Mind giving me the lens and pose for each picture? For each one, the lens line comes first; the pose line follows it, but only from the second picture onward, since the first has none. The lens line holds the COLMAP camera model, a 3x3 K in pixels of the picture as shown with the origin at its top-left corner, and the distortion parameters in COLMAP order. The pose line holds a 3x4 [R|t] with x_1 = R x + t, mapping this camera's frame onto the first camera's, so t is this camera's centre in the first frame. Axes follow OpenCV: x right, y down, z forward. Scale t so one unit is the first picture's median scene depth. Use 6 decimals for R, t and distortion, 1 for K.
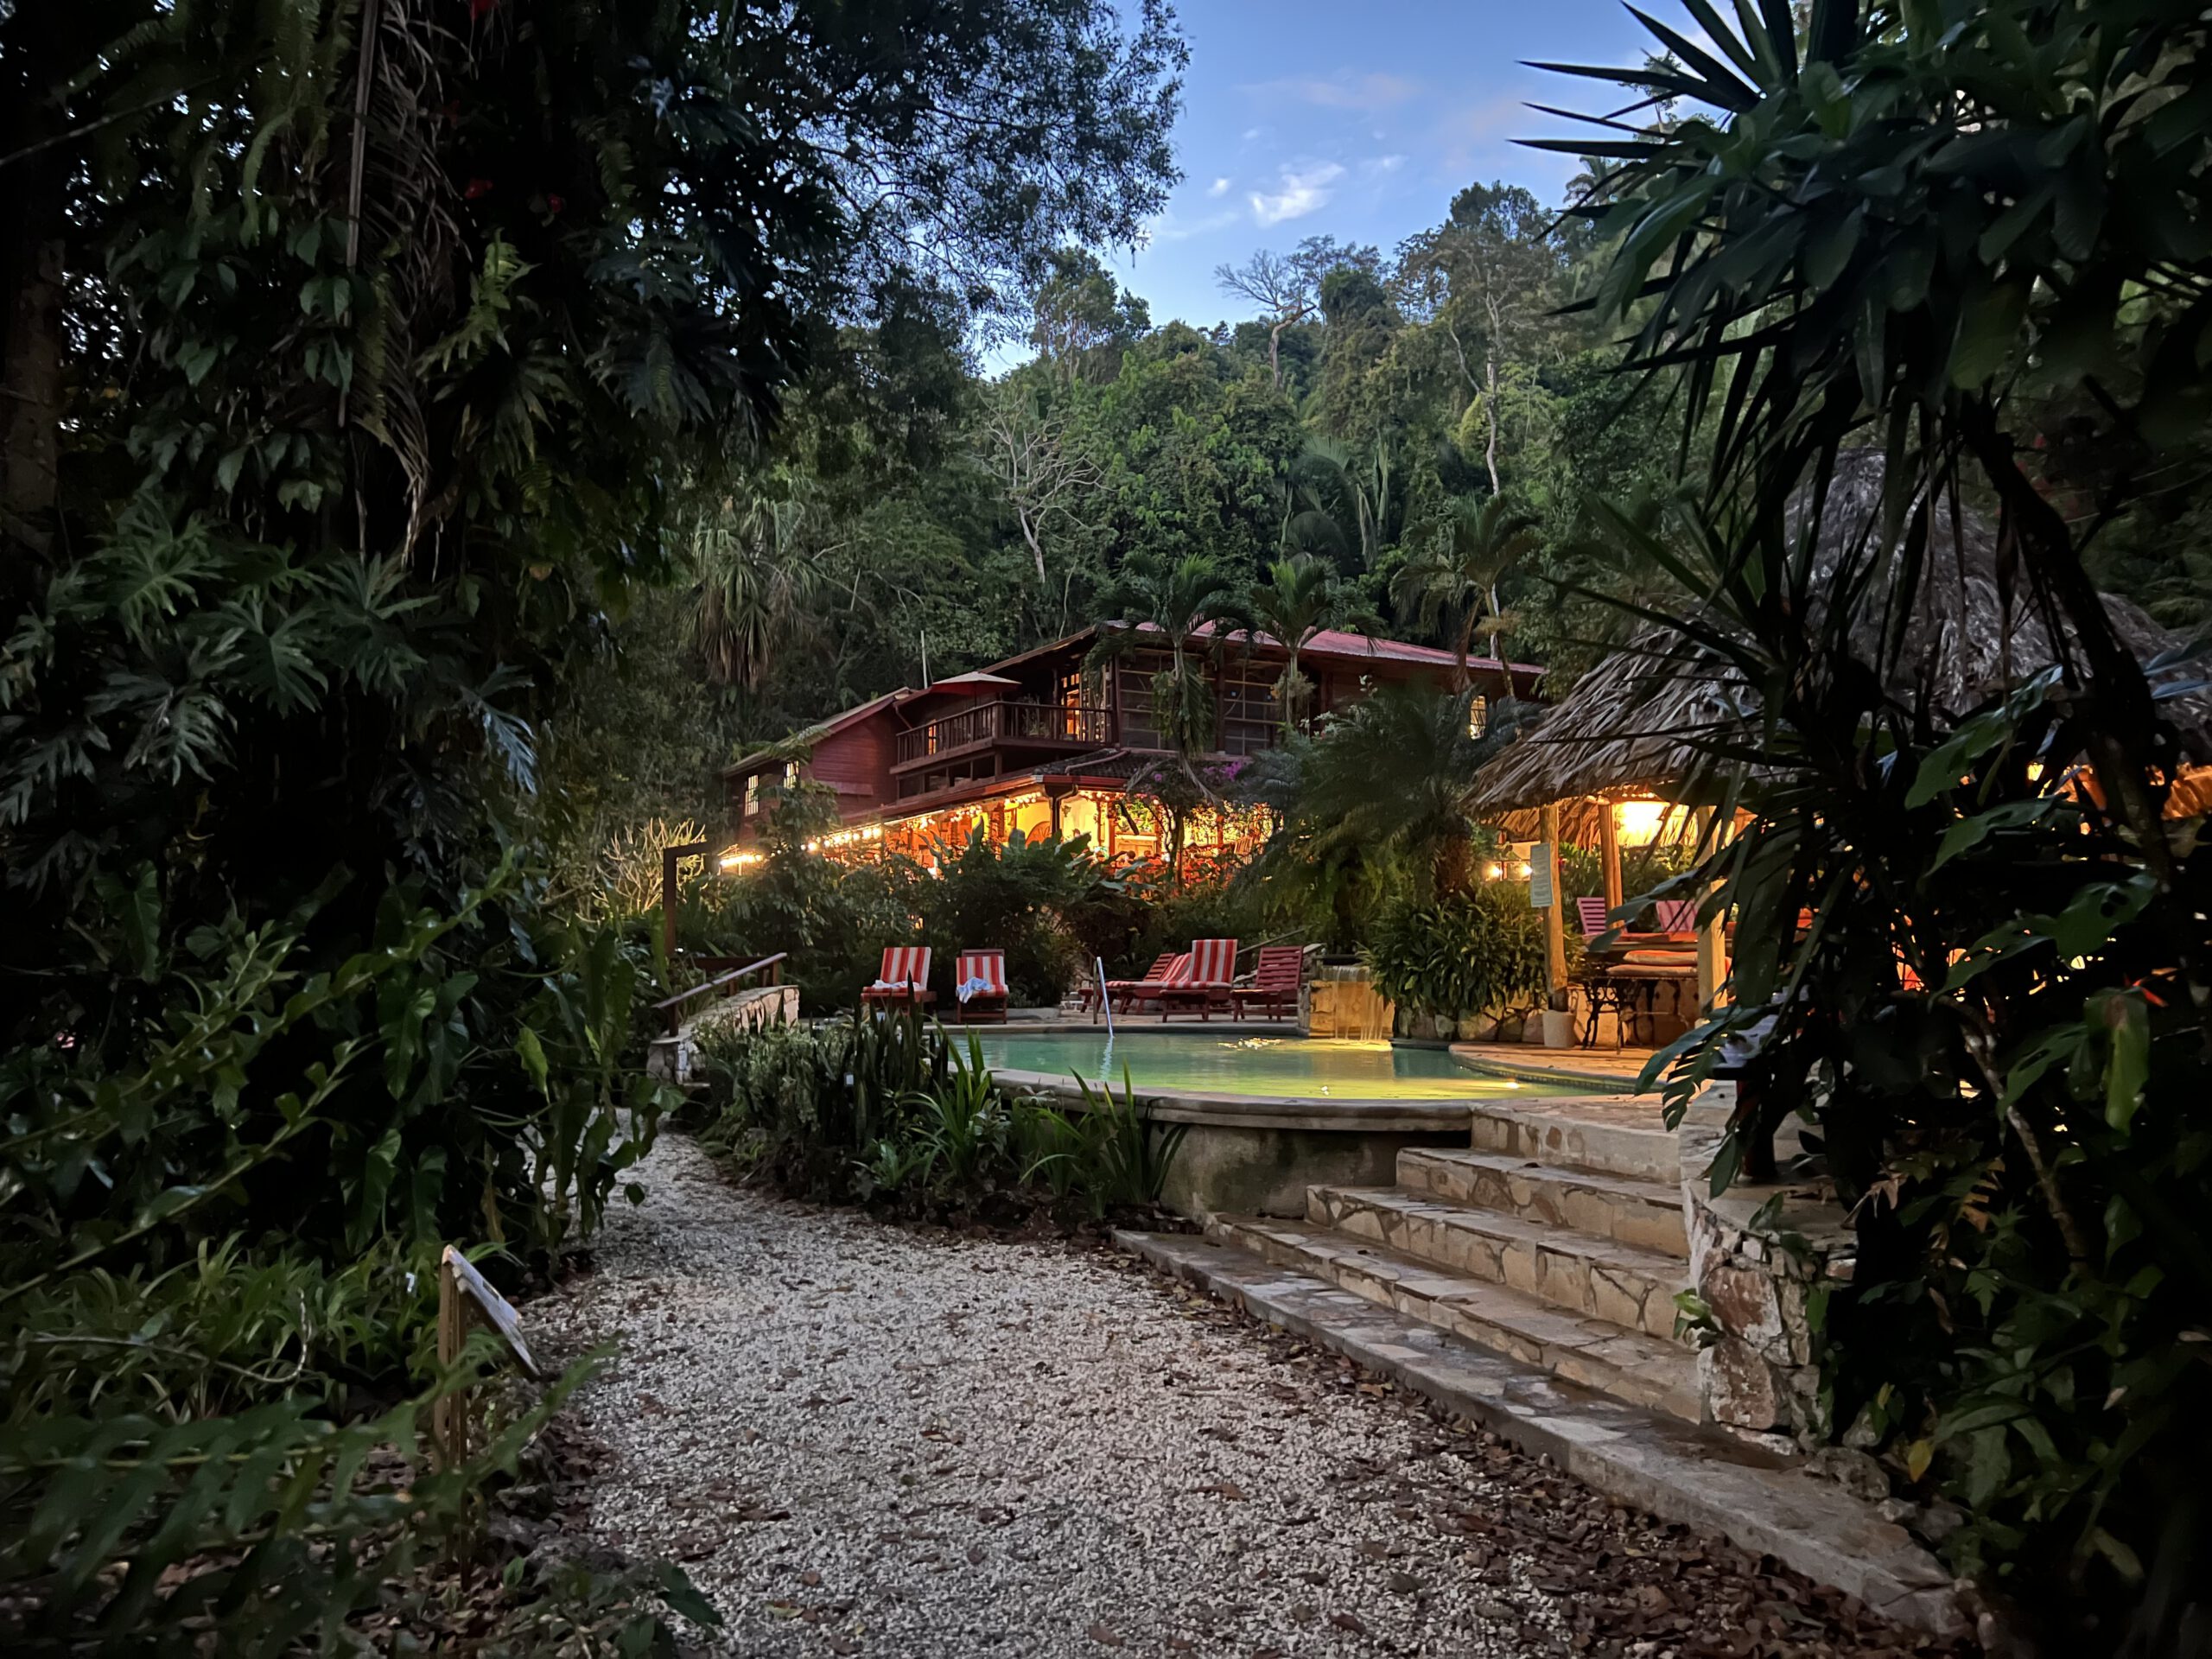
lens RADIAL K [[1668.2, 0, 1106.8], [0, 1668.2, 830.2], [0, 0, 1]] dist [0.003213, 0.000428]
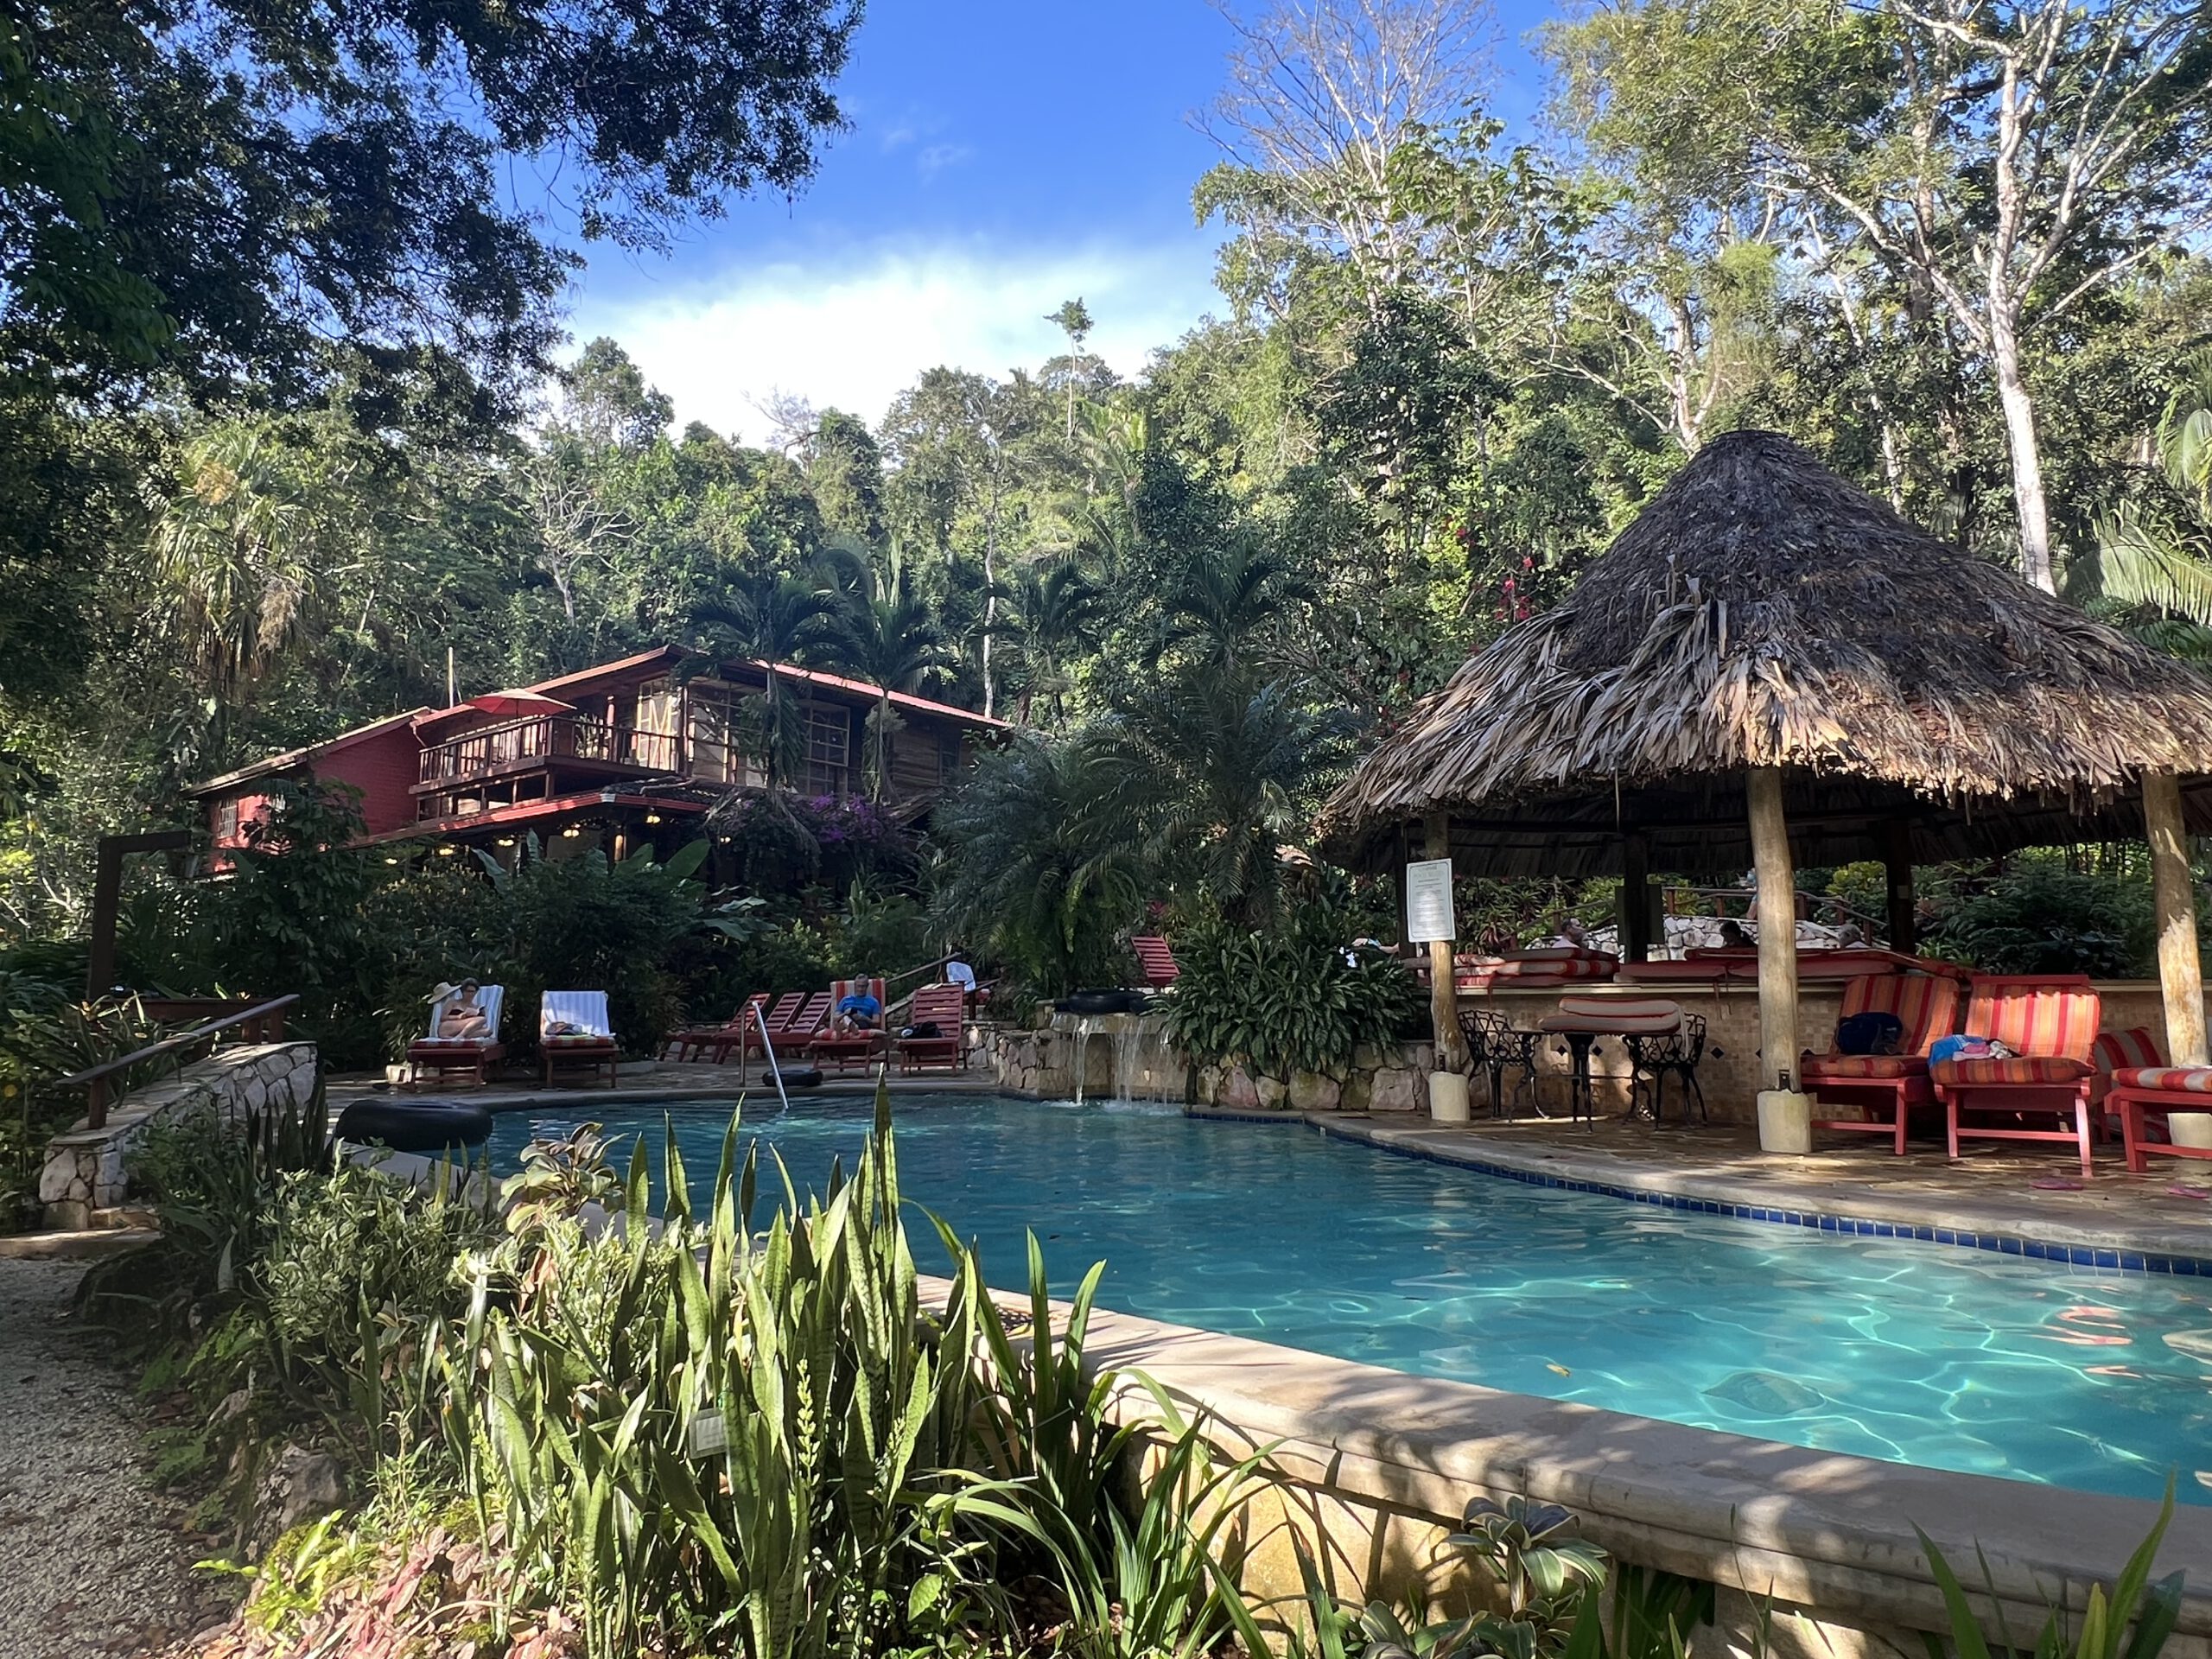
lens RADIAL K [[1374.6, 0, 1104.2], [0, 1374.6, 828.0], [0, 0, 1]] dist [-0.020379, -0.000757]
pose [[0.932758, 0.051146, 0.356856, -0.024860], [-0.033209, 0.997866, -0.056216, 0.007906], [-0.358970, 0.040585, 0.932466, 0.100211]]
